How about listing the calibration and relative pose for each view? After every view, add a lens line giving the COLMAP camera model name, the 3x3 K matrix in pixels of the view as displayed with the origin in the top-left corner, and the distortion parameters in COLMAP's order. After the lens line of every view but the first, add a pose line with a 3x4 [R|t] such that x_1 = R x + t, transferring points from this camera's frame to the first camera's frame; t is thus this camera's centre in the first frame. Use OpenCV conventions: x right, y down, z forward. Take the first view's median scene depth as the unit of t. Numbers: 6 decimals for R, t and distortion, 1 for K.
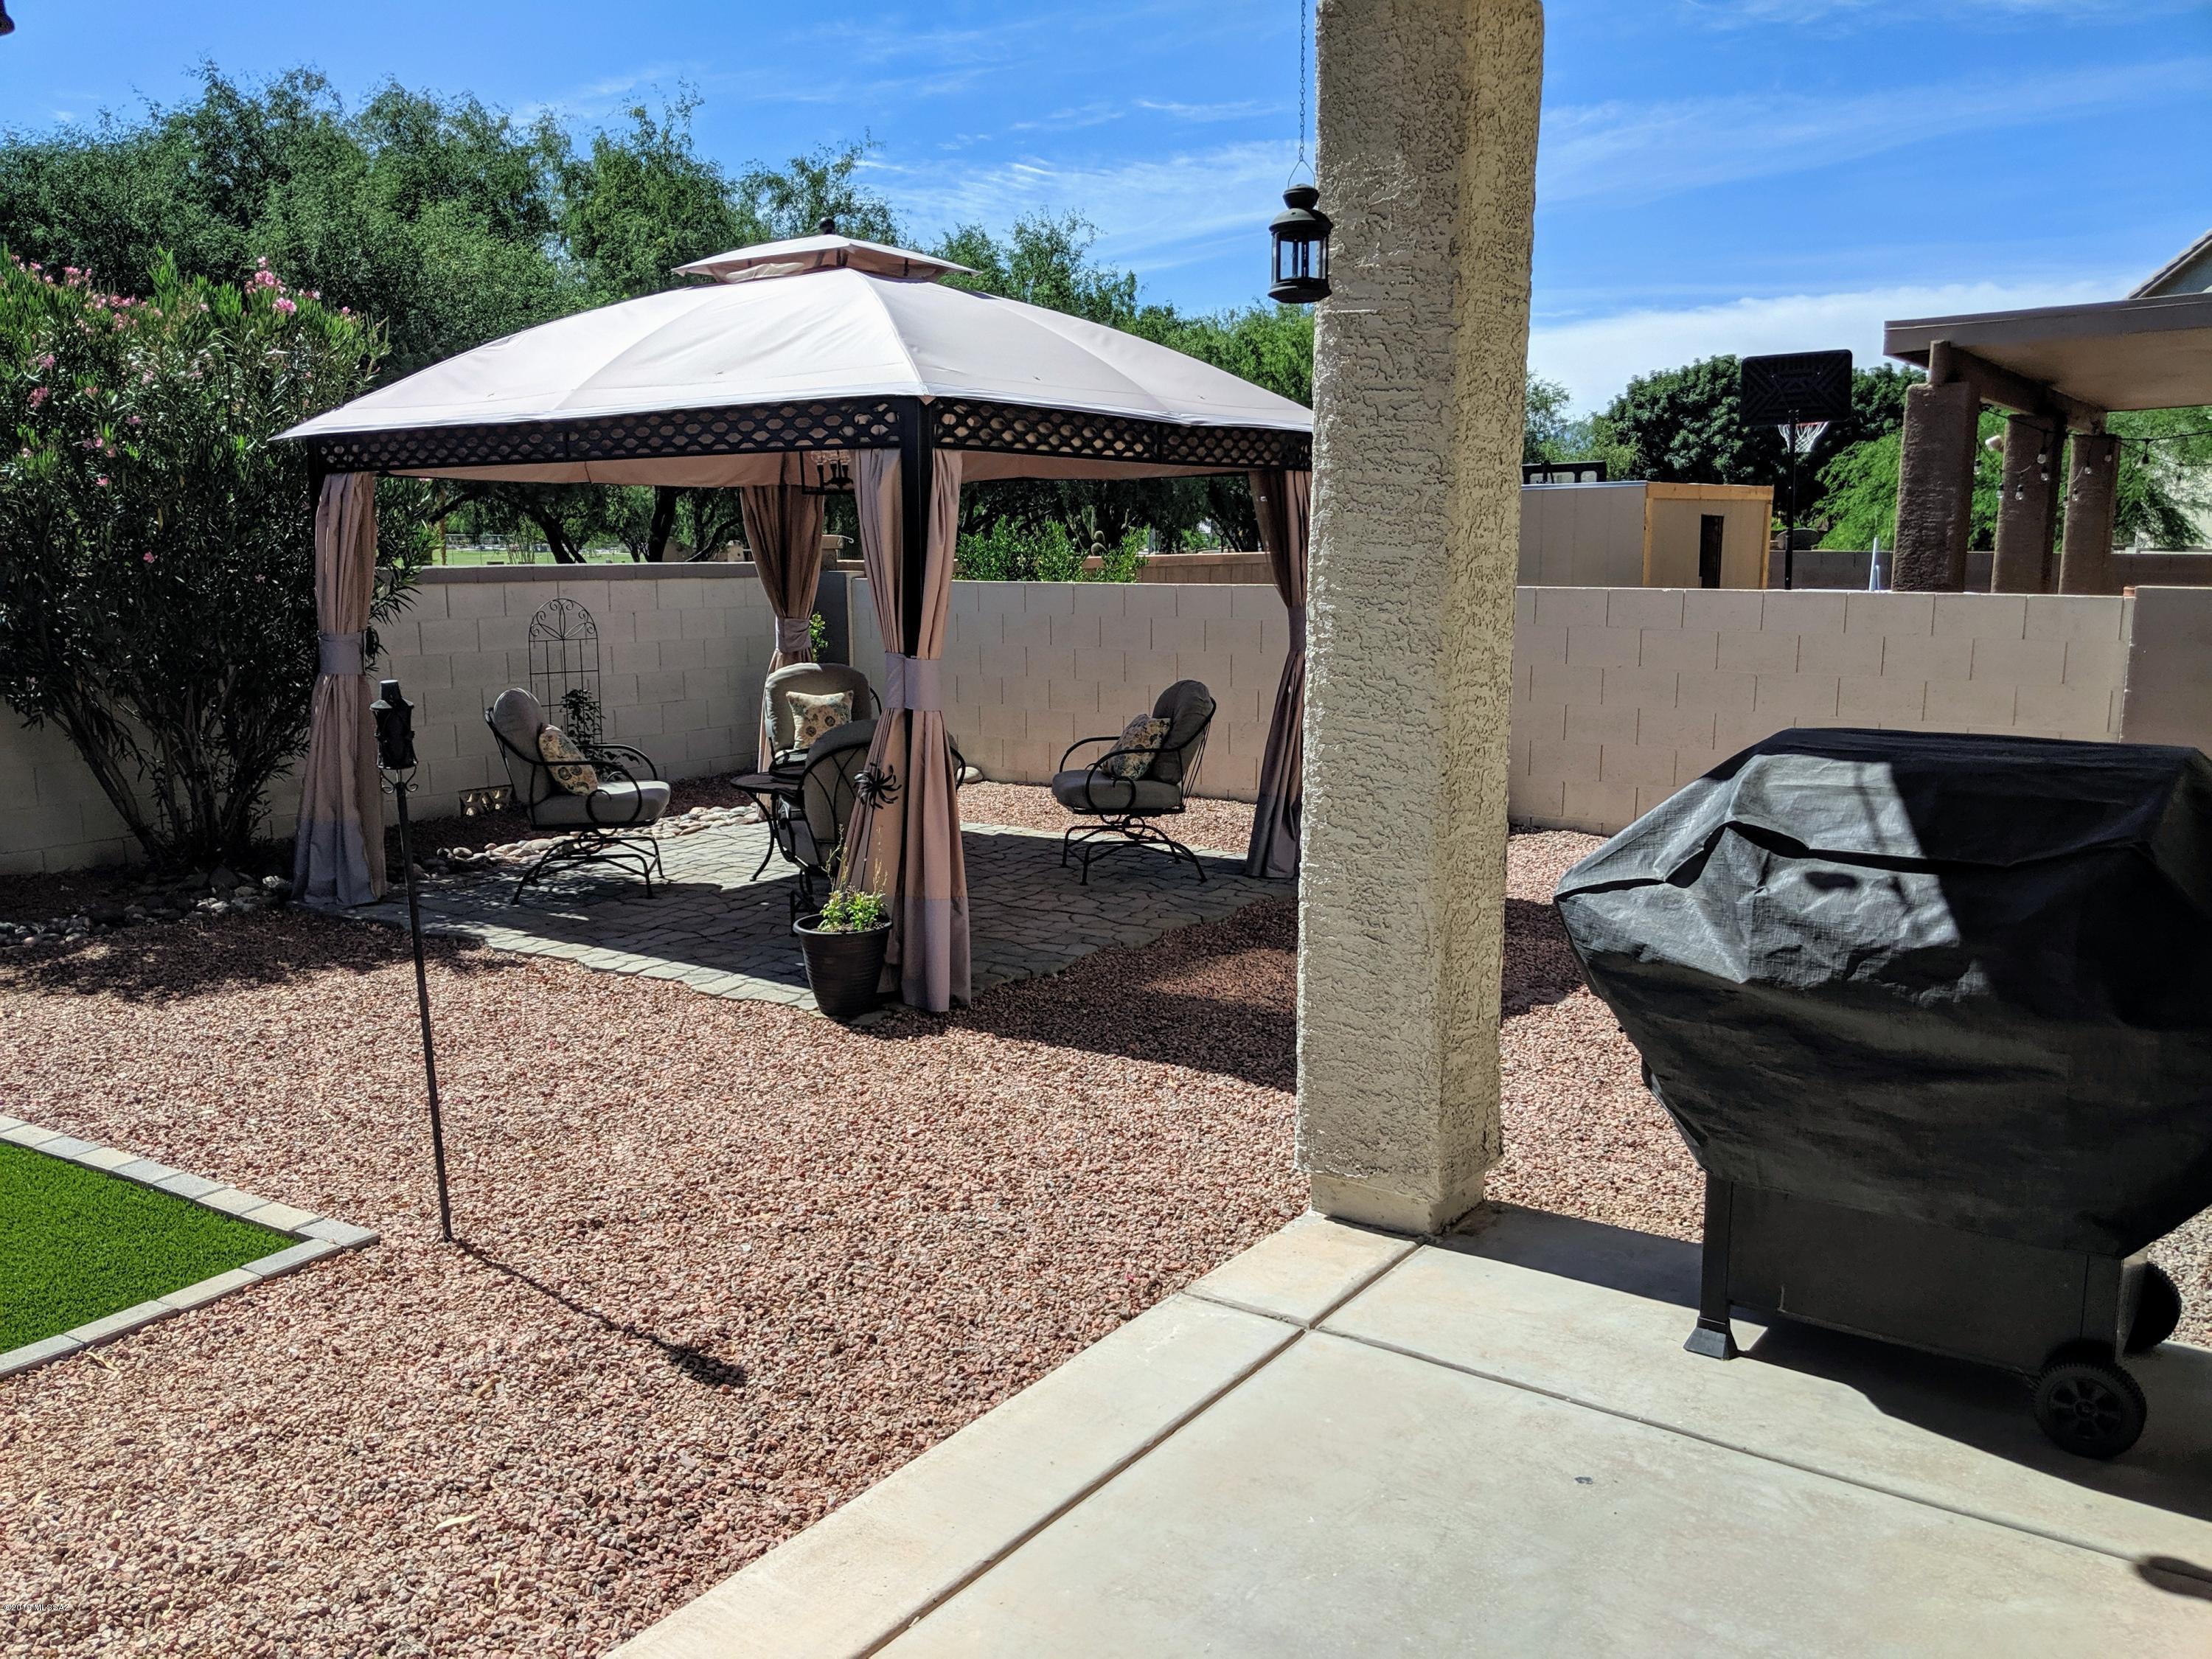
lens RADIAL K [[1747.9, 0, 1106.0], [0, 1747.9, 829.5], [0, 0, 1]] dist [0.069494, -0.007054]
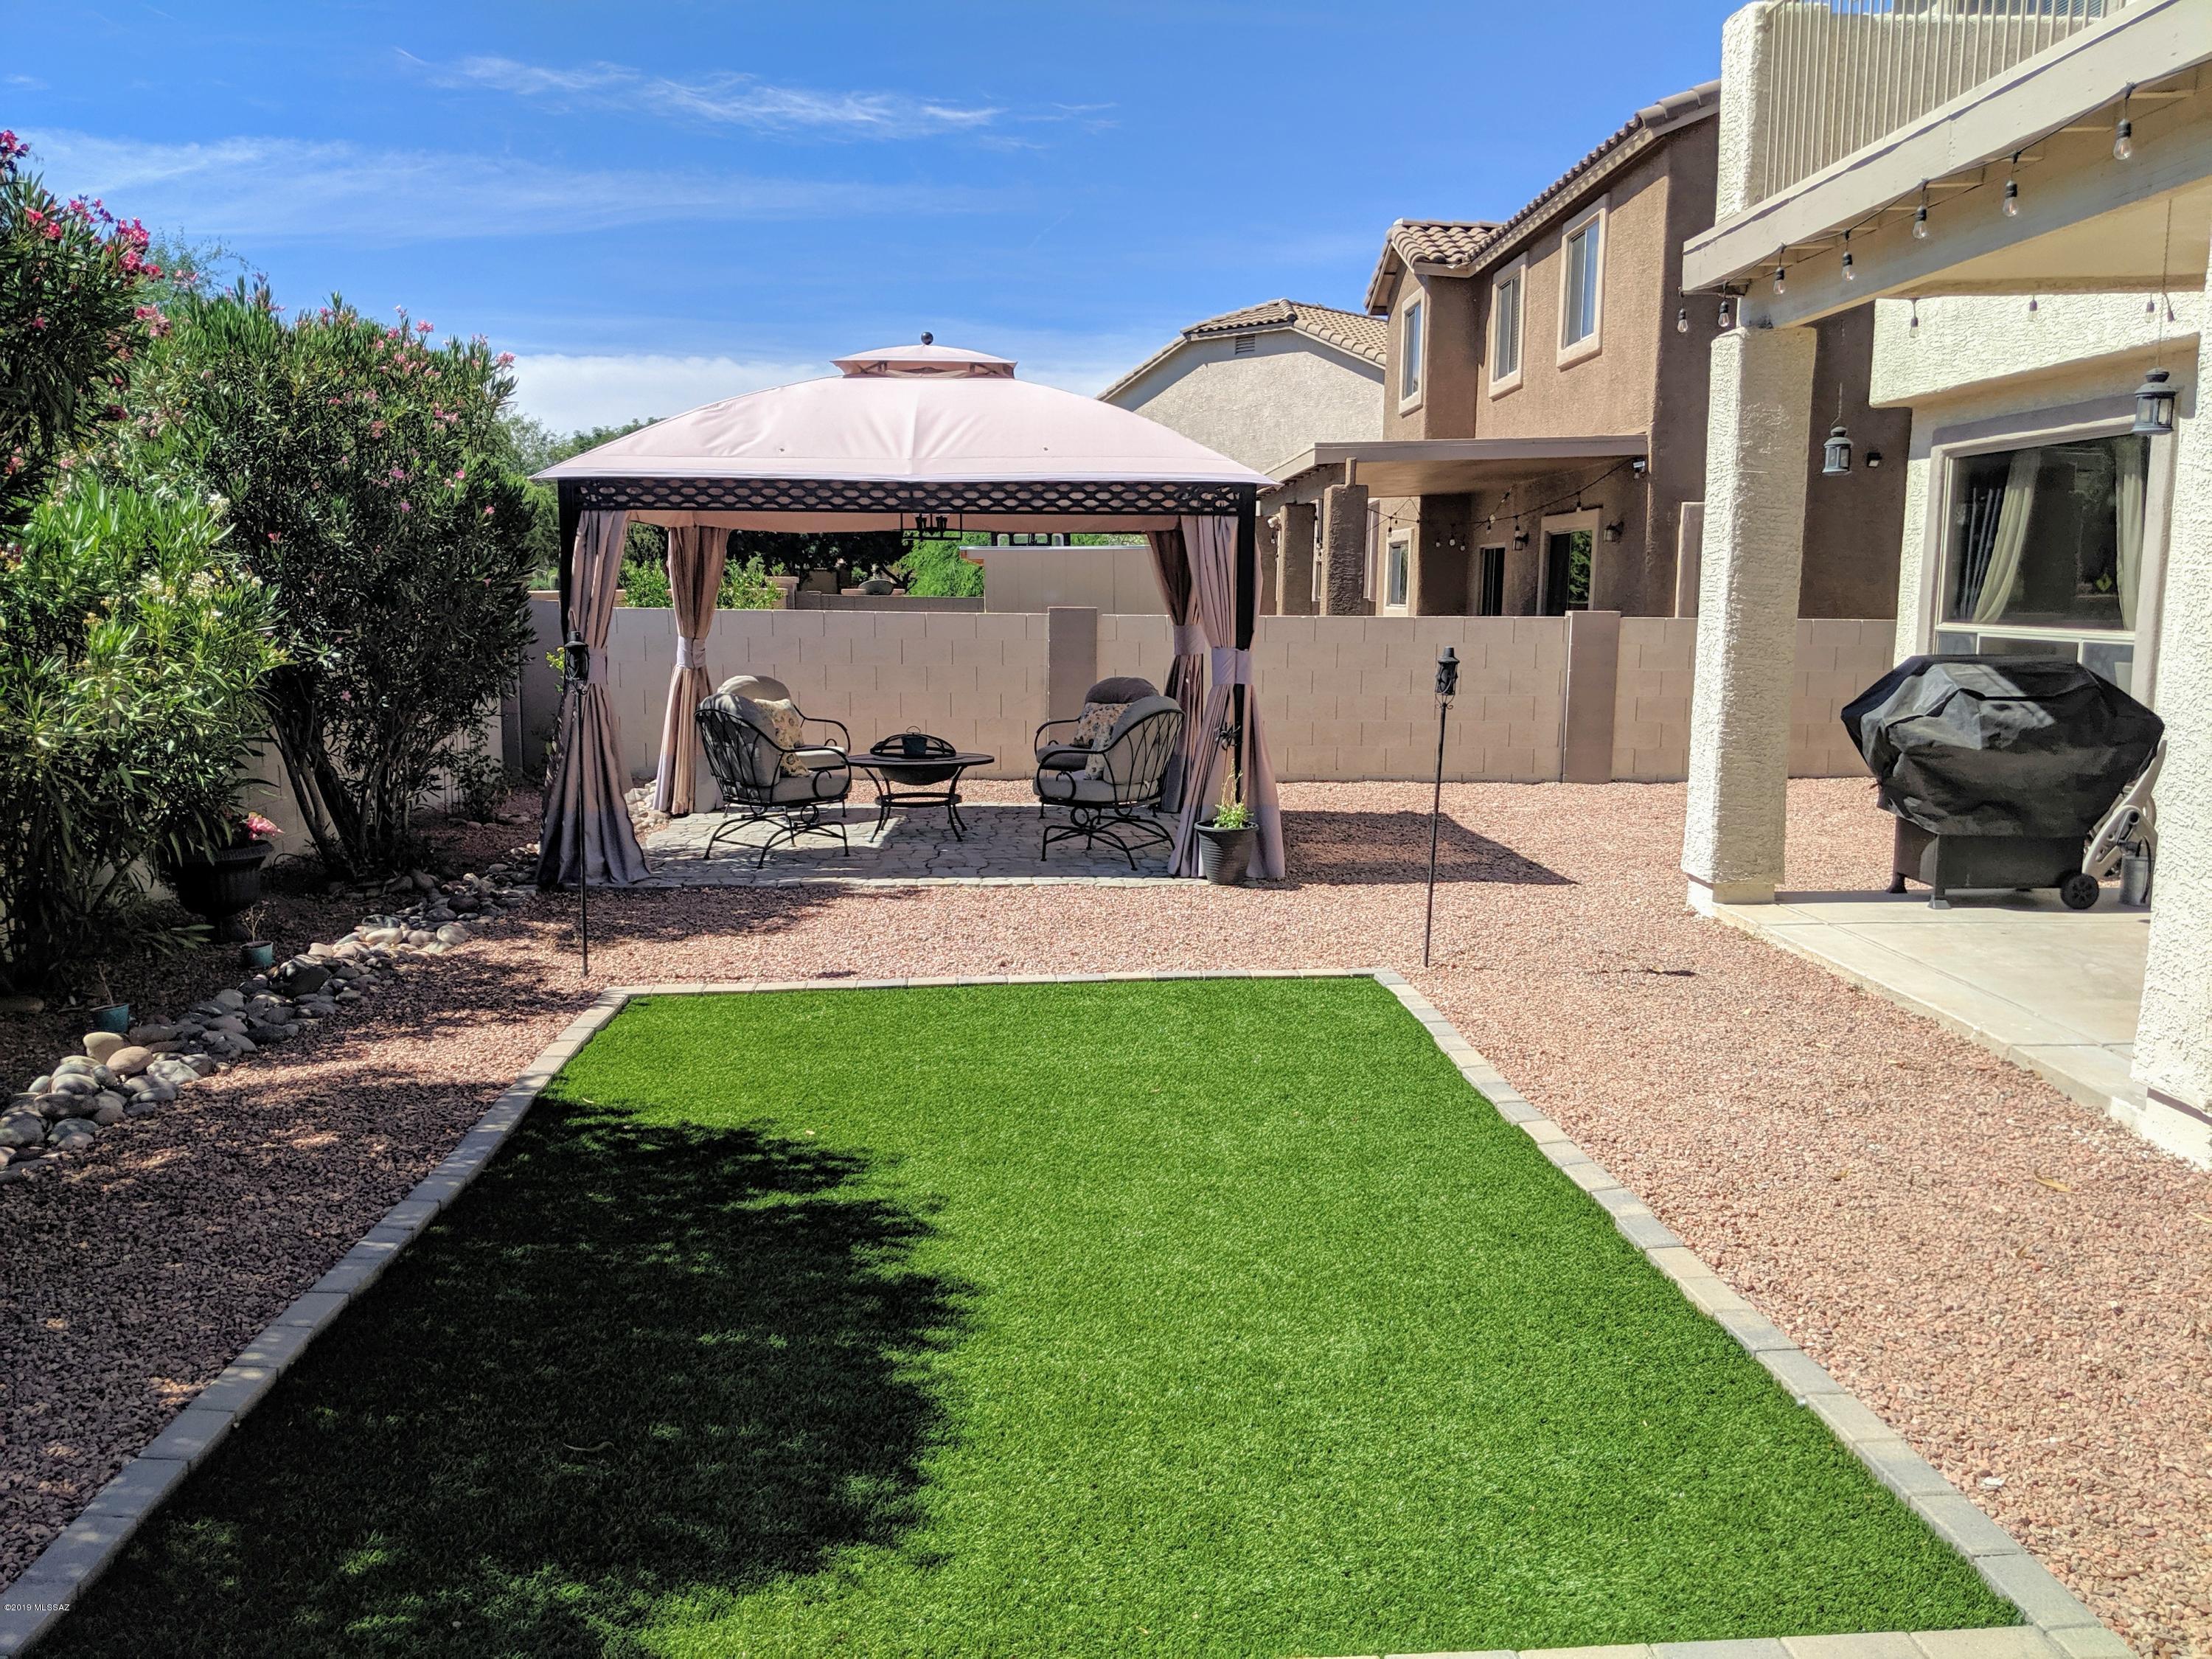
lens RADIAL K [[1747.9, 0, 1106.0], [0, 1747.9, 829.5], [0, 0, 1]] dist [0.069494, -0.007054]
pose [[0.778562, -0.072946, 0.623314, -0.903196], [0.089656, 0.995962, 0.004570, 0.030946], [-0.621130, 0.052326, 0.781958, -0.093858]]
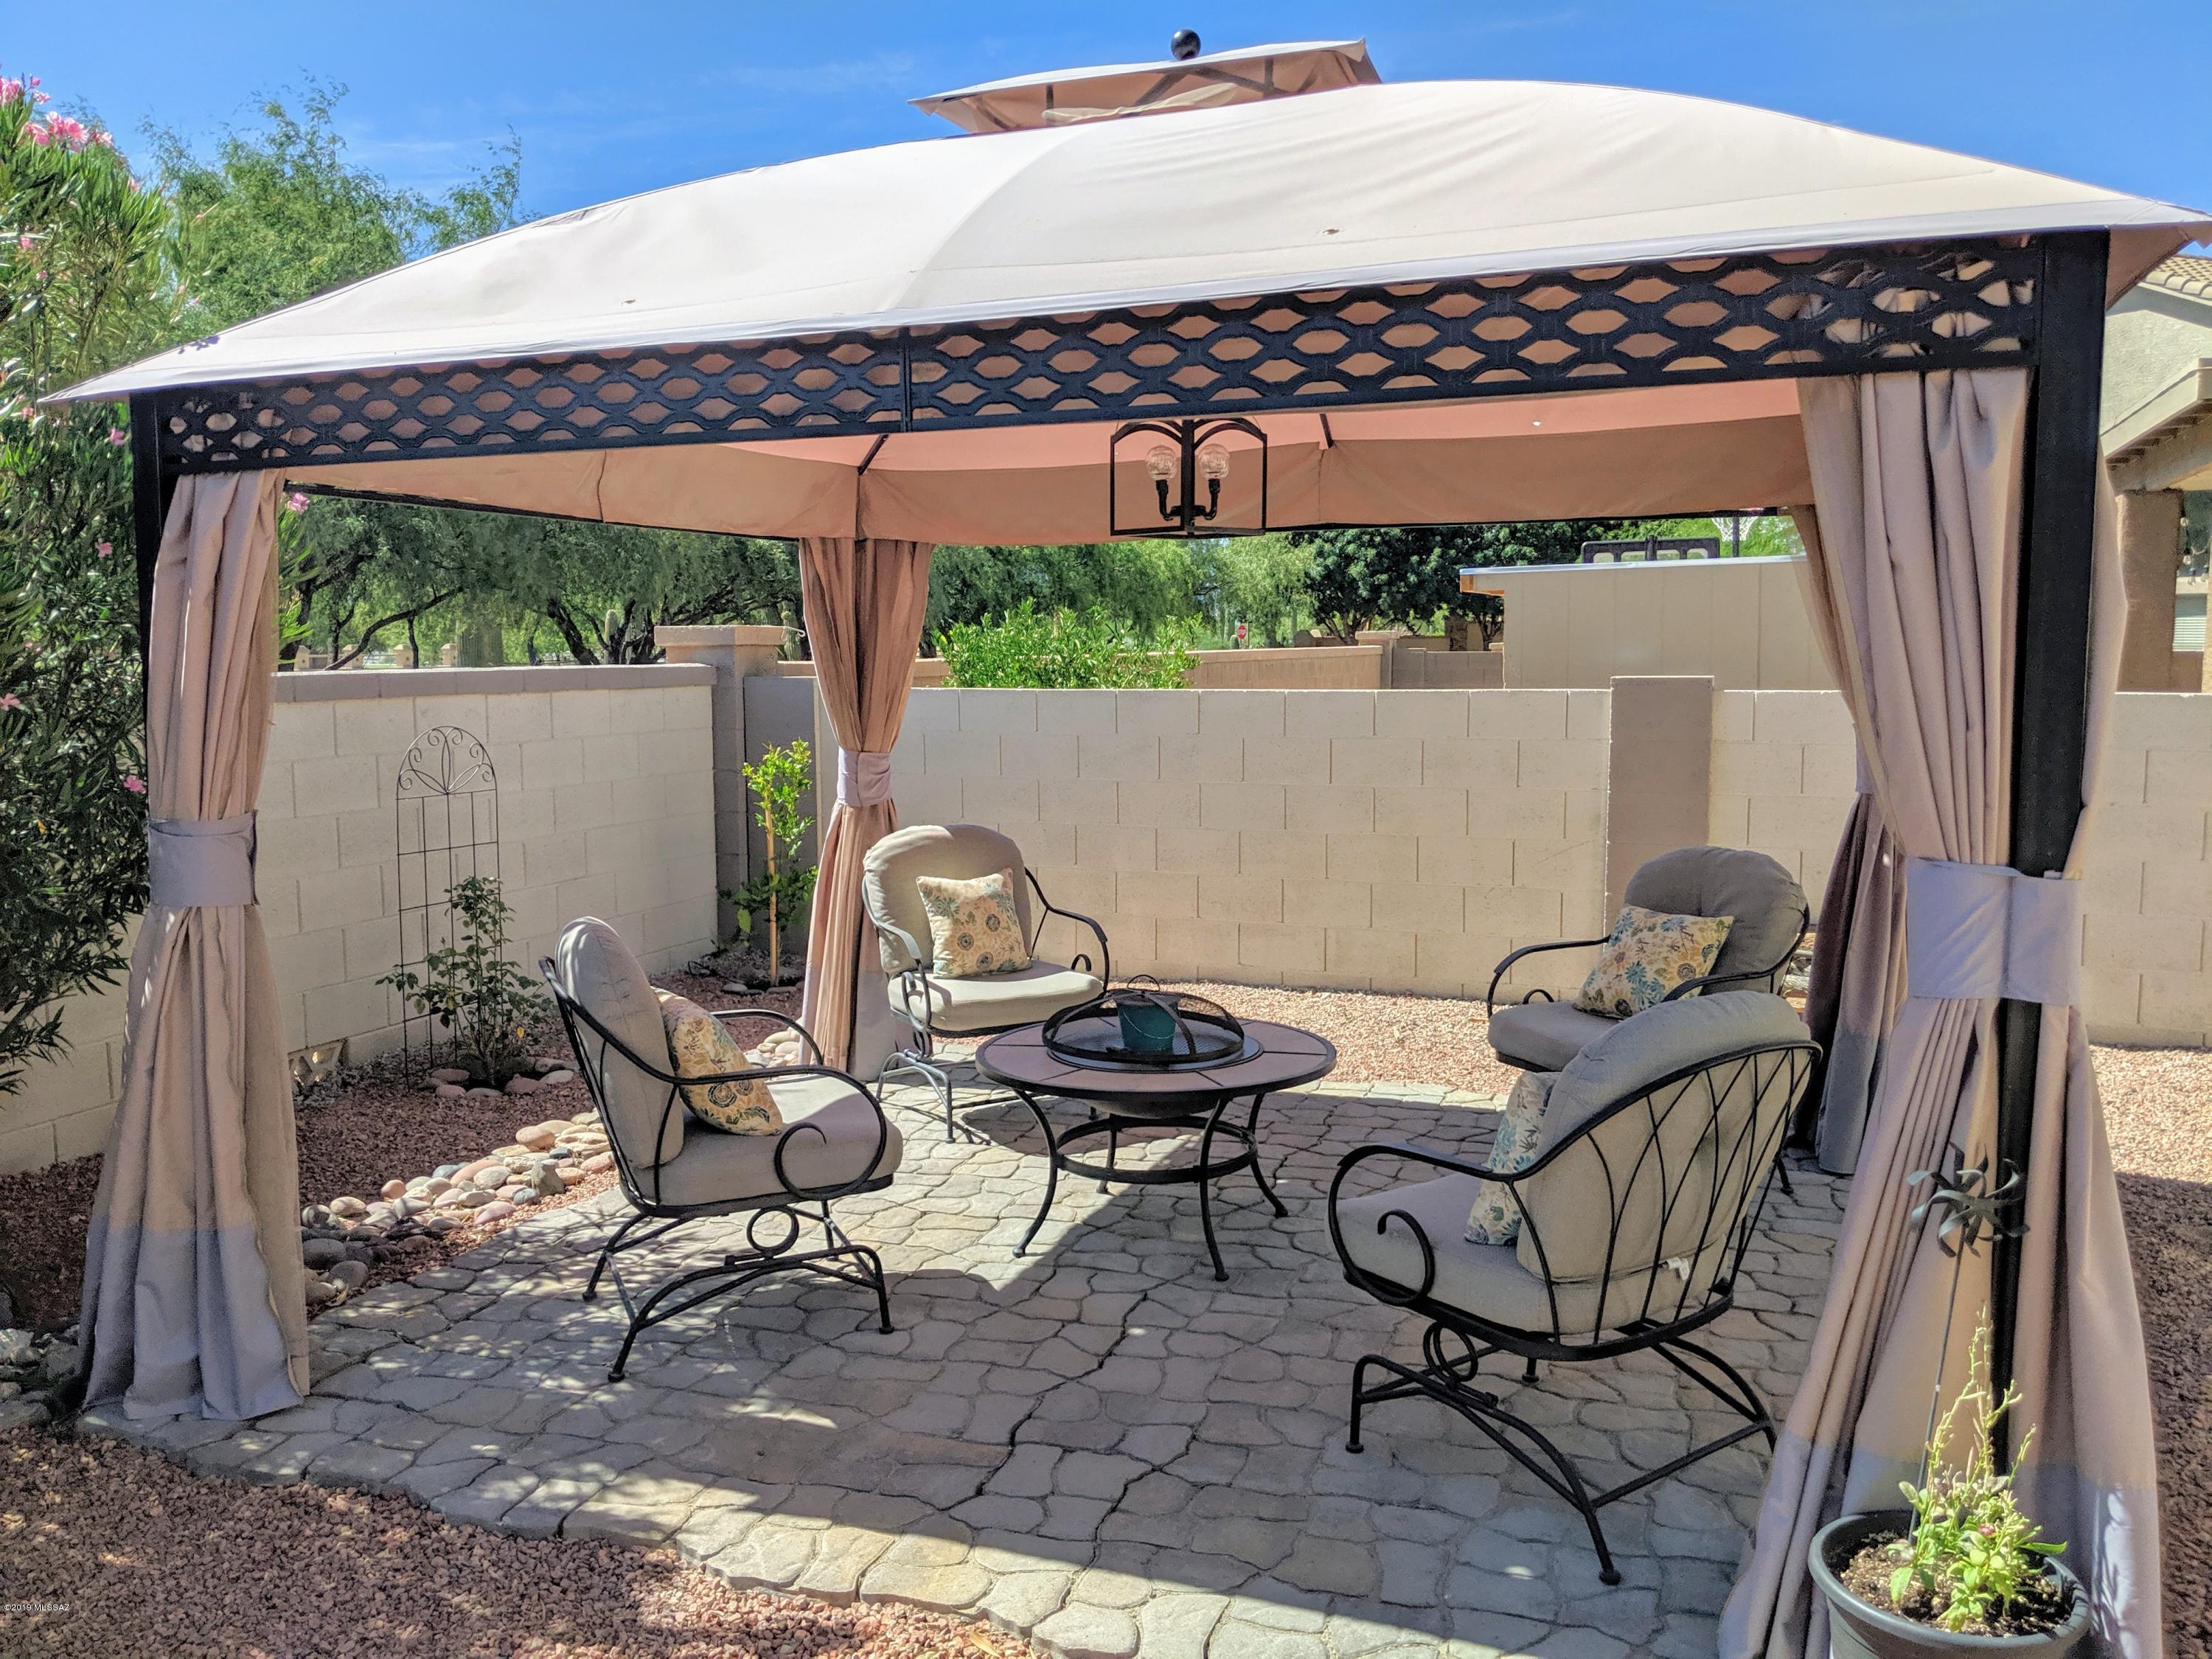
lens RADIAL K [[1716.3, 0, 1122.5], [0, 1716.3, 813.0], [0, 0, 1]] dist [0.011304, -0.008111]
pose [[0.964033, -0.027171, 0.264391, -0.324162], [0.044710, 0.997163, -0.060547, -0.075068], [-0.261996, 0.070191, 0.962513, 0.512497]]
